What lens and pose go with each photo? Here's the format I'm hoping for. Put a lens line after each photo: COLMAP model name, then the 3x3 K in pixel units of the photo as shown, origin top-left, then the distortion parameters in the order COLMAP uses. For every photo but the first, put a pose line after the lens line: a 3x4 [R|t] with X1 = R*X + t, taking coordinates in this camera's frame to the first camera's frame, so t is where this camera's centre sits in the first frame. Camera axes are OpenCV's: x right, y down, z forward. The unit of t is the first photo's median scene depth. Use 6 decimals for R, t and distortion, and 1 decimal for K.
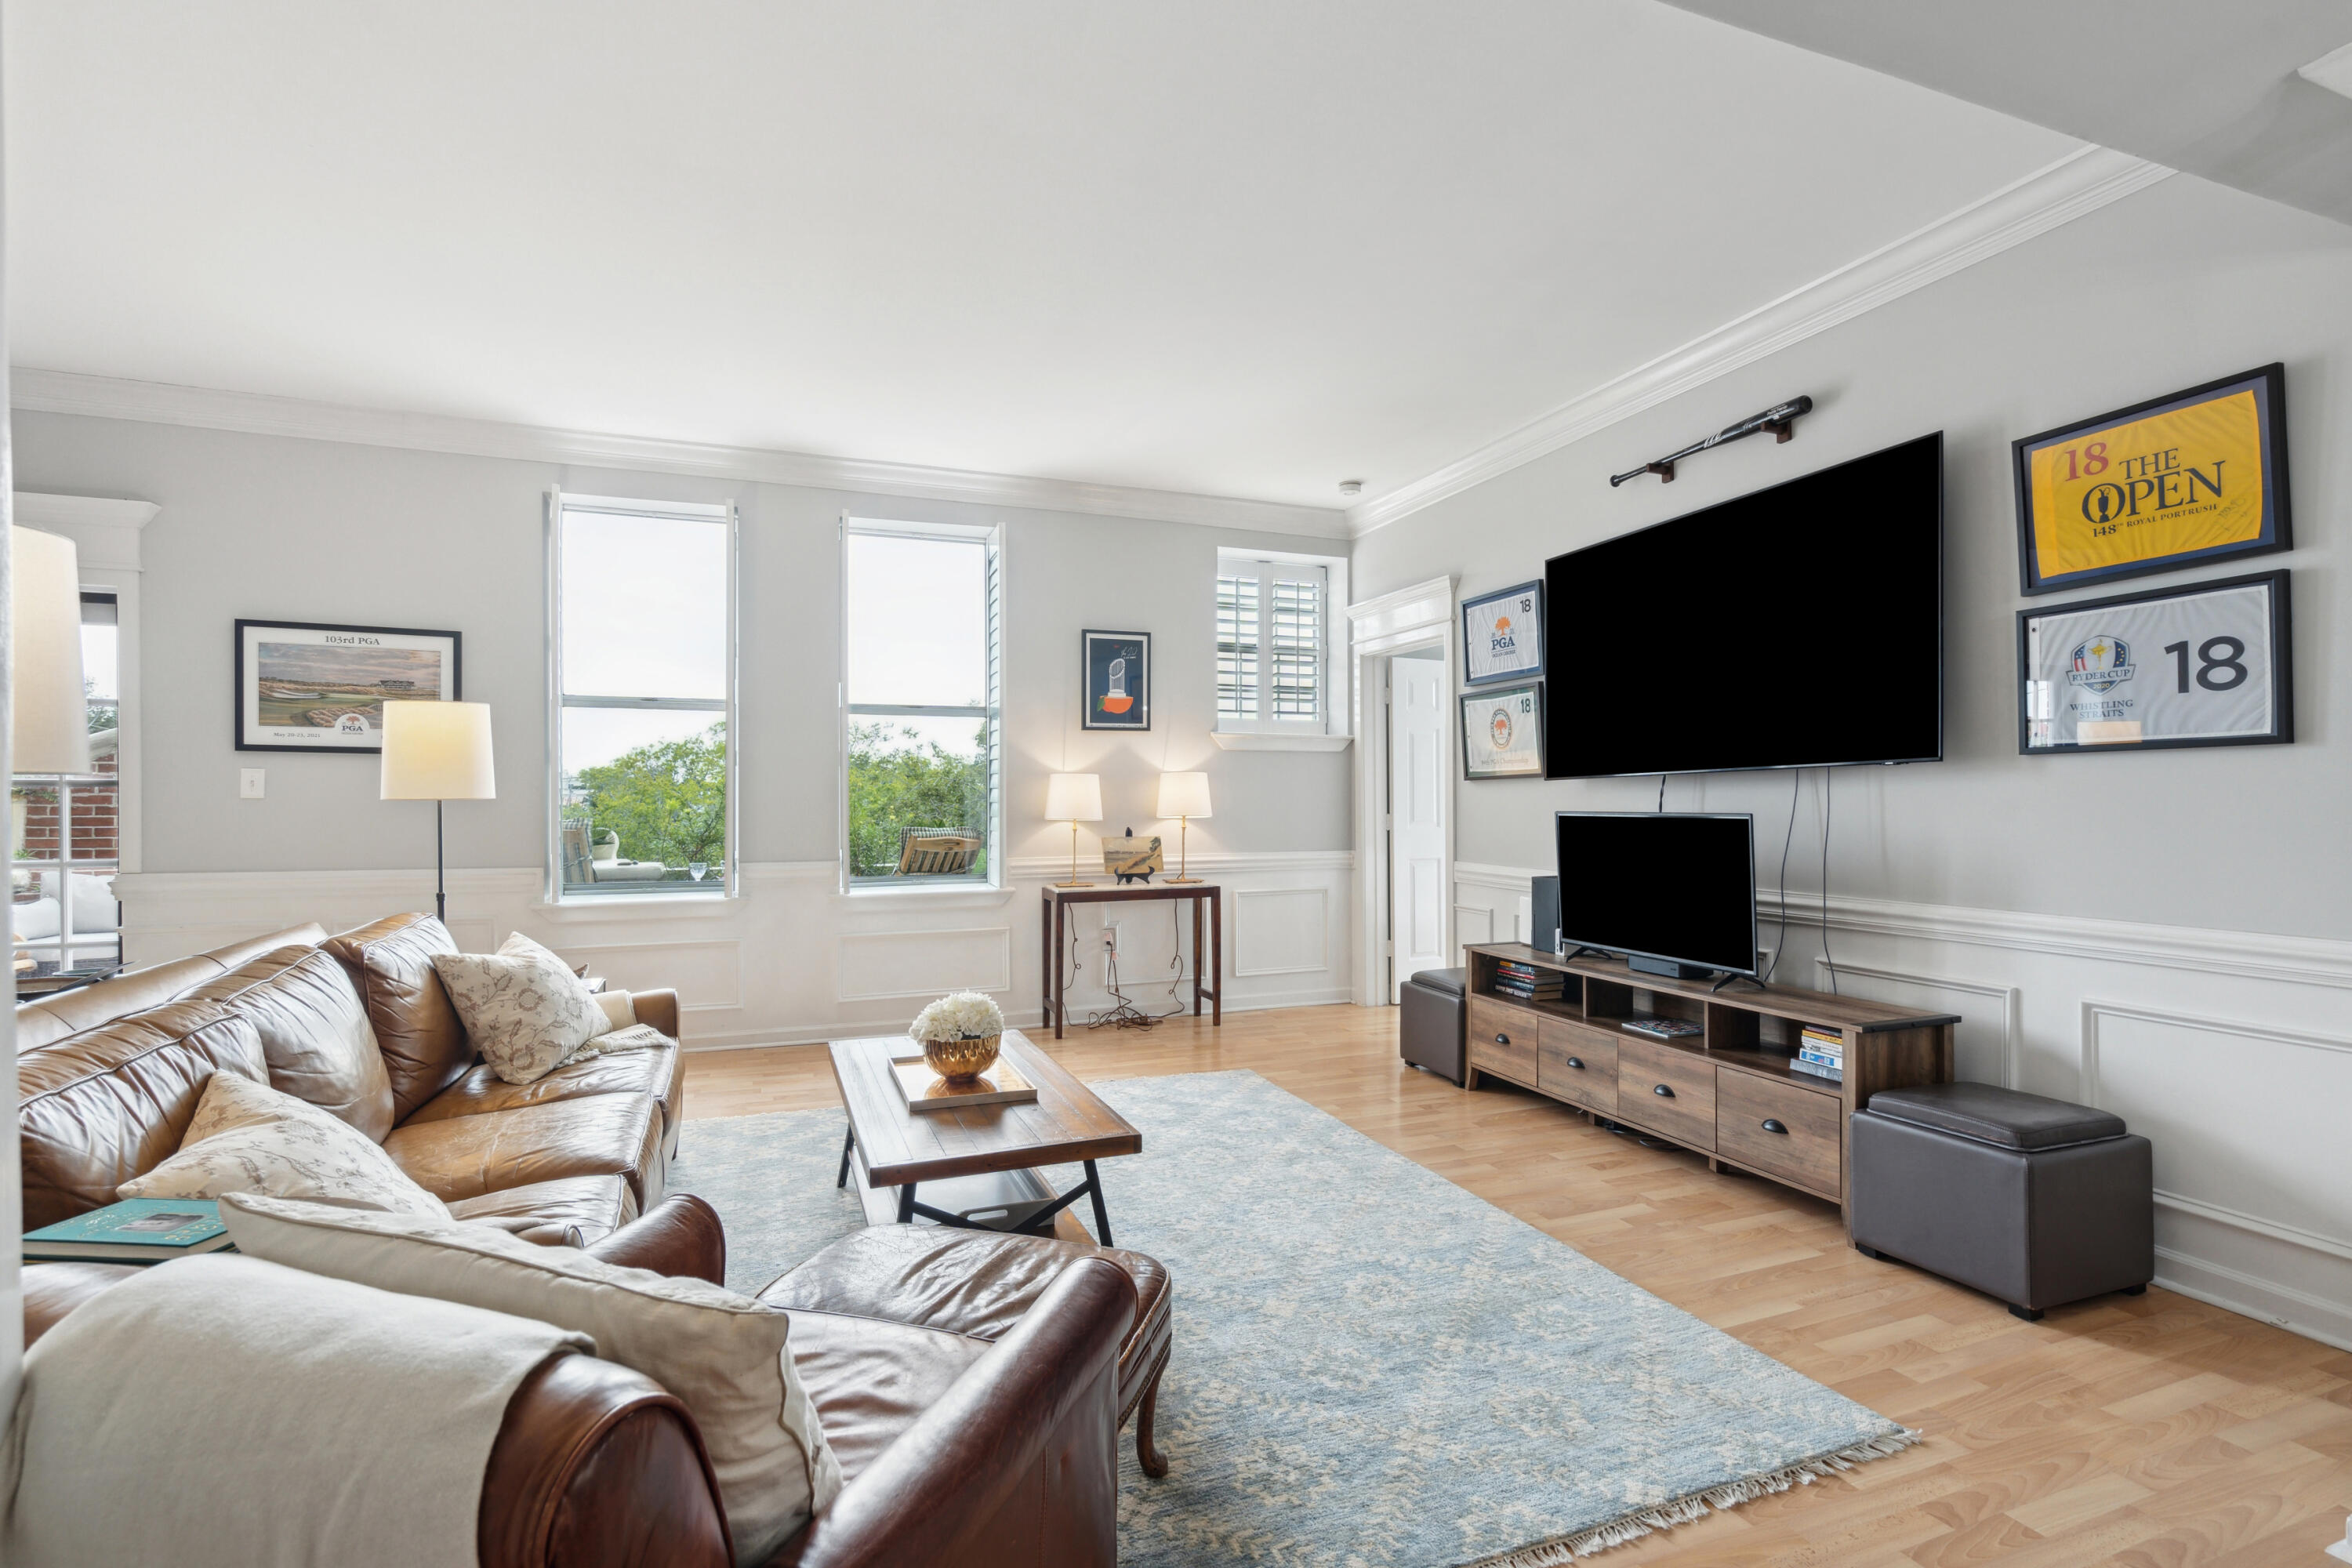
lens RADIAL K [[1083.4, 0, 1177.0], [0, 1083.4, 799.4], [0, 0, 1]] dist [-0.008886, 0.003746]
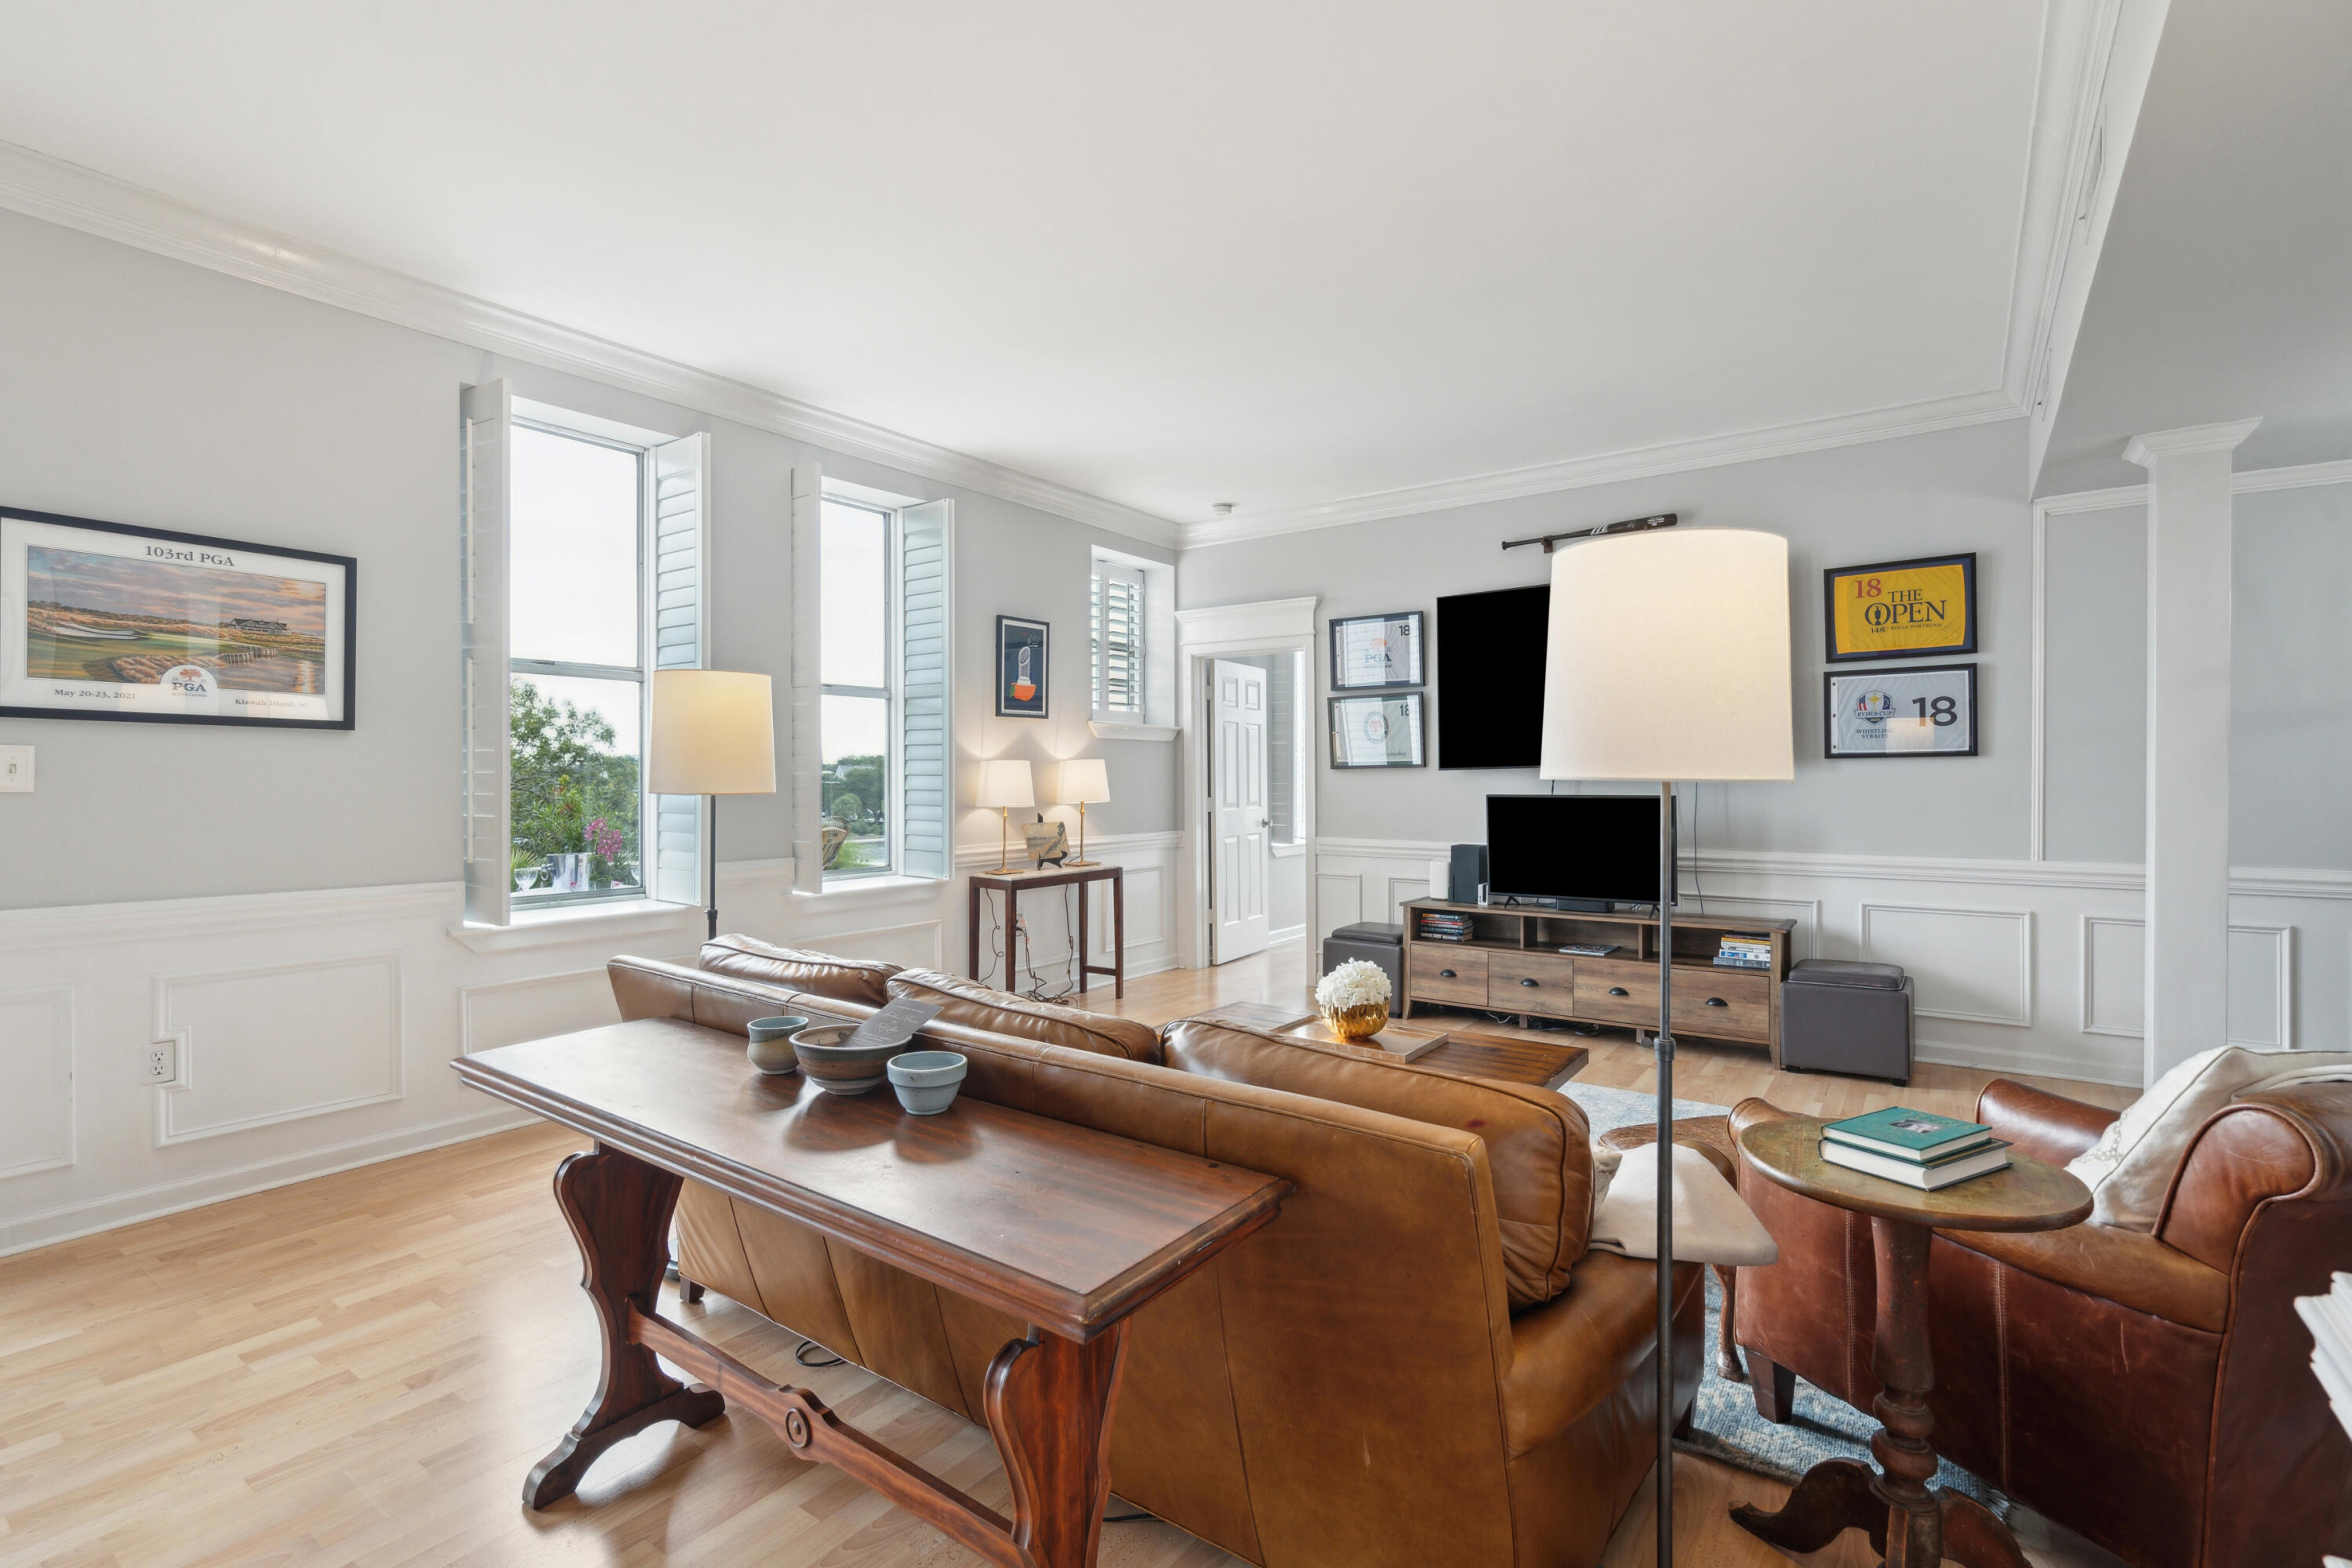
lens RADIAL K [[1083.4, 0, 1176.4], [0, 1083.4, 786.8], [0, 0, 1]] dist [-0.008886, 0.003746]
pose [[0.835621, -0.005448, 0.549279, -0.635624], [0.001867, 0.999973, 0.007079, -0.007825], [-0.549303, -0.004890, 0.835609, 0.105637]]
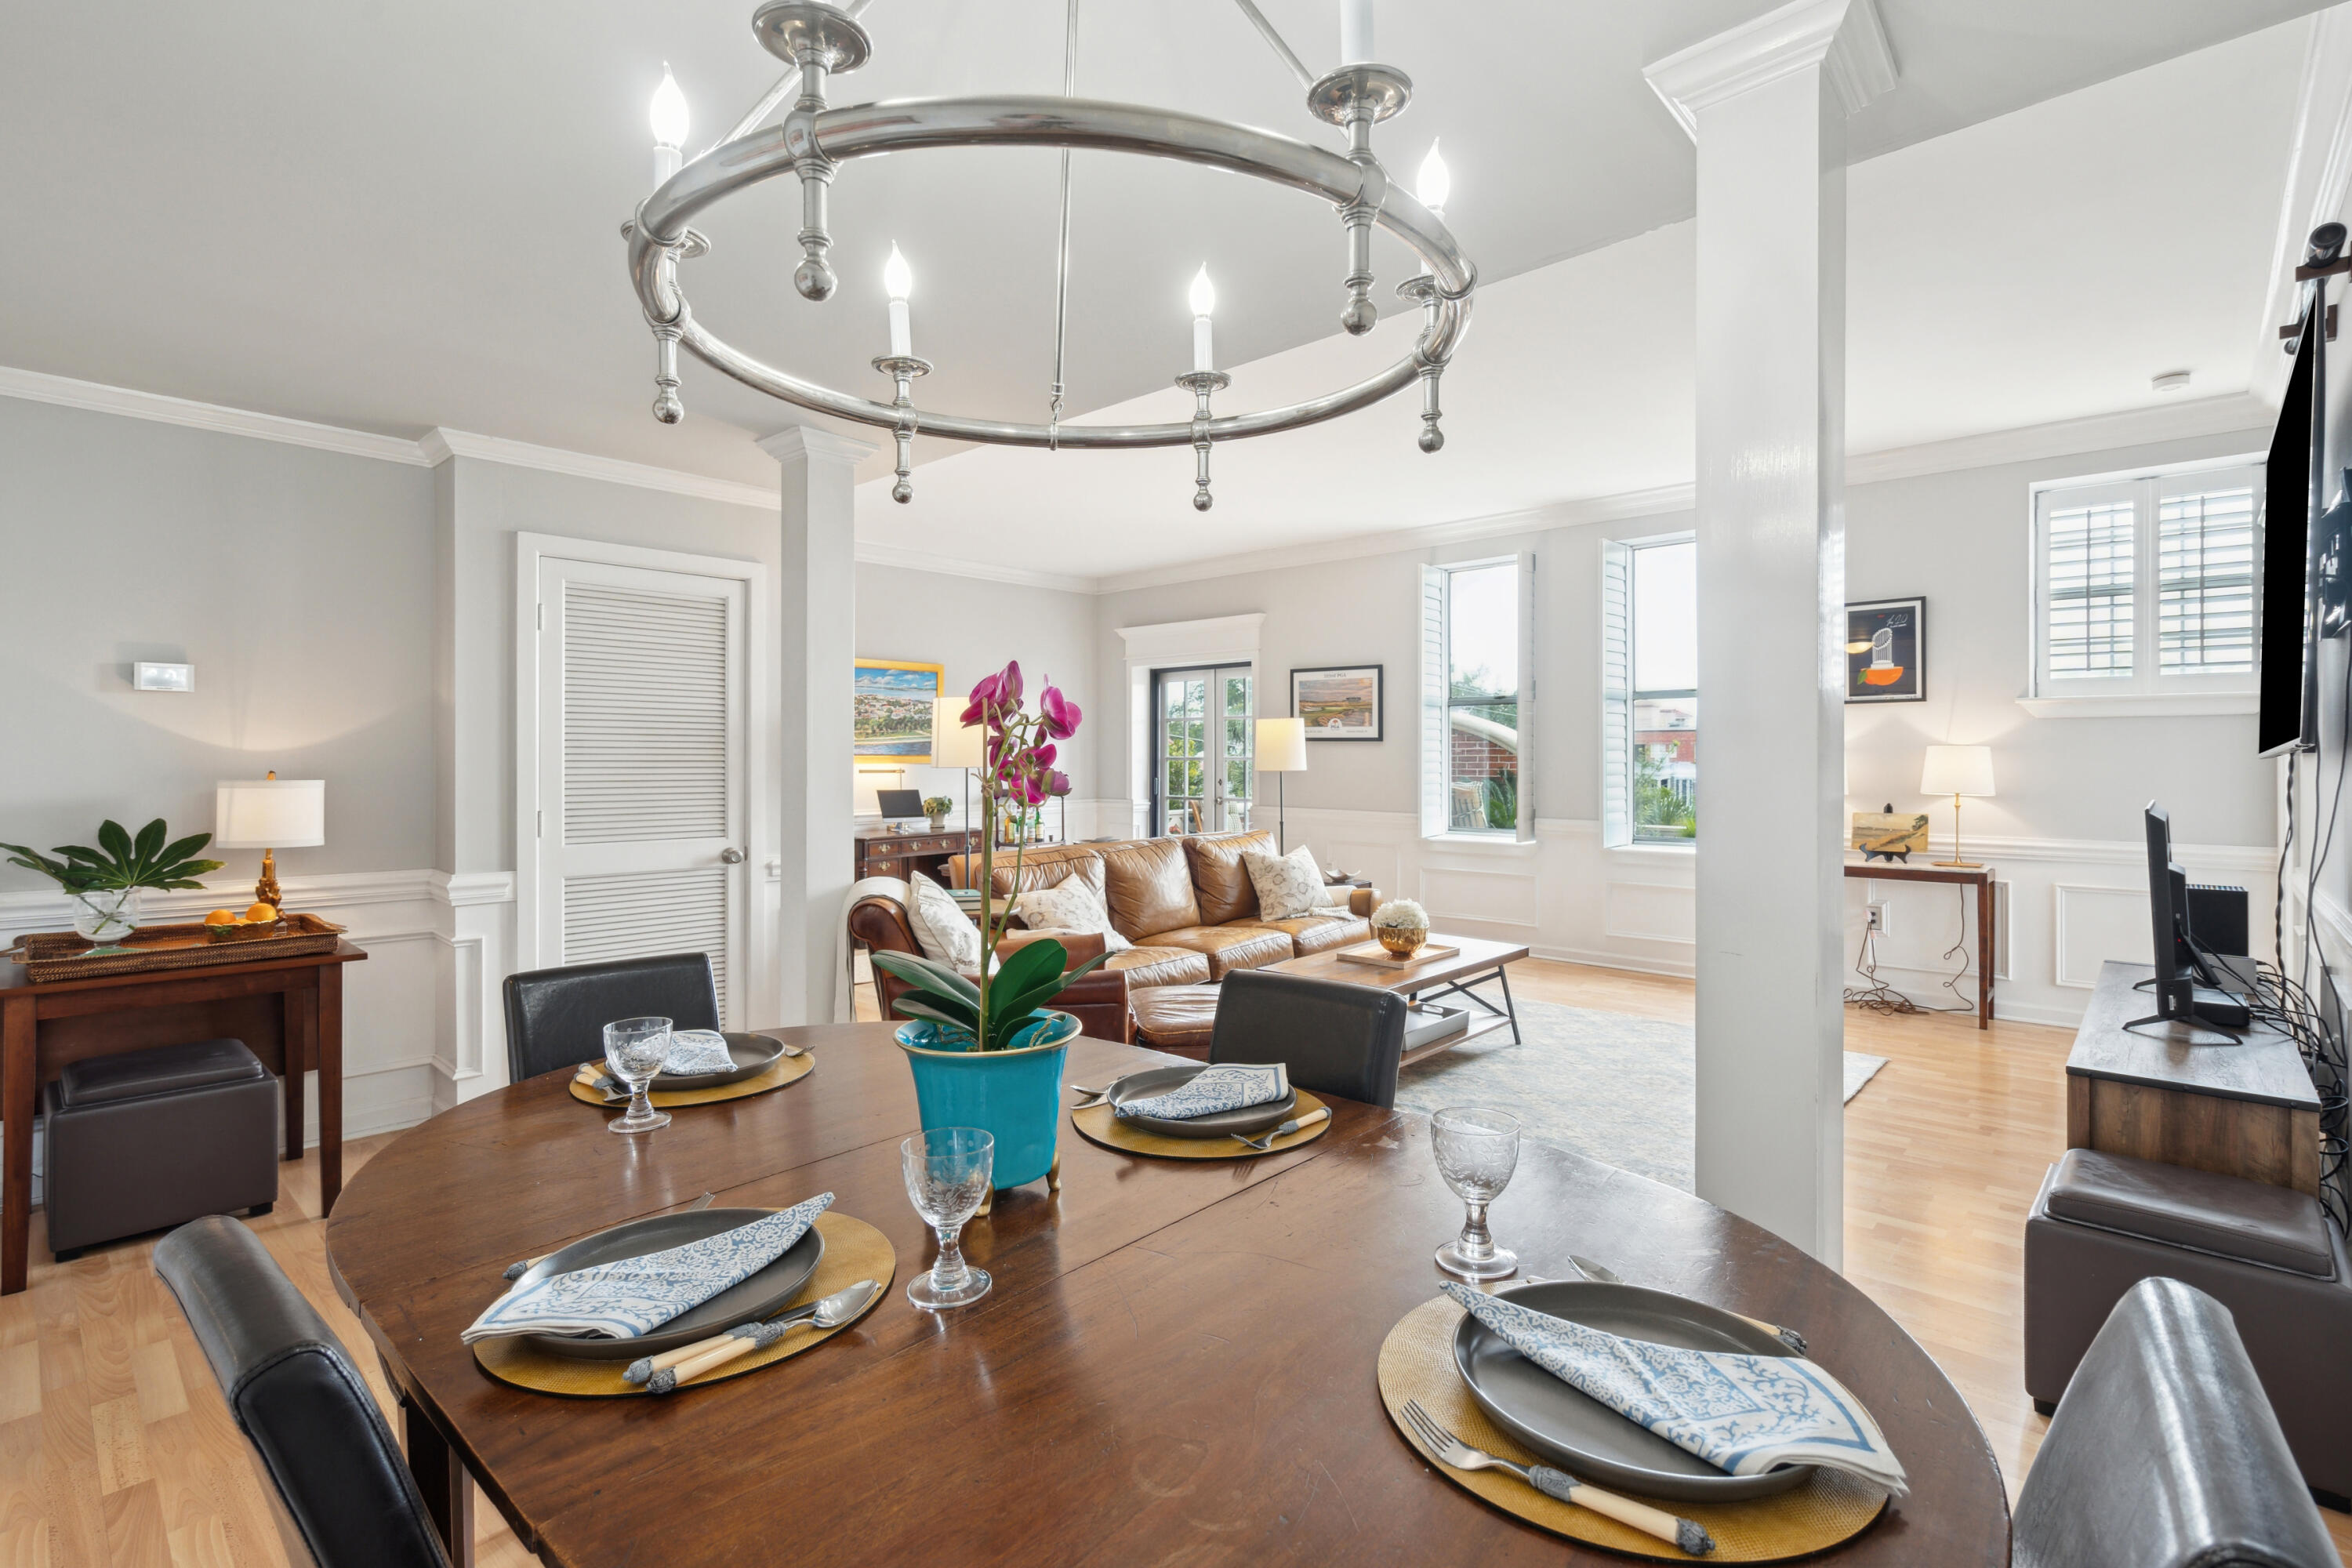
lens RADIAL K [[1083.4, 0, 1184.2], [0, 1083.4, 759.3], [0, 0, 1]] dist [-0.008886, 0.003746]
pose [[0.444601, 0.002085, -0.895726, 0.687514], [-0.003437, 0.999994, 0.000622, -0.014995], [0.895722, 0.002803, 0.444606, 0.019767]]
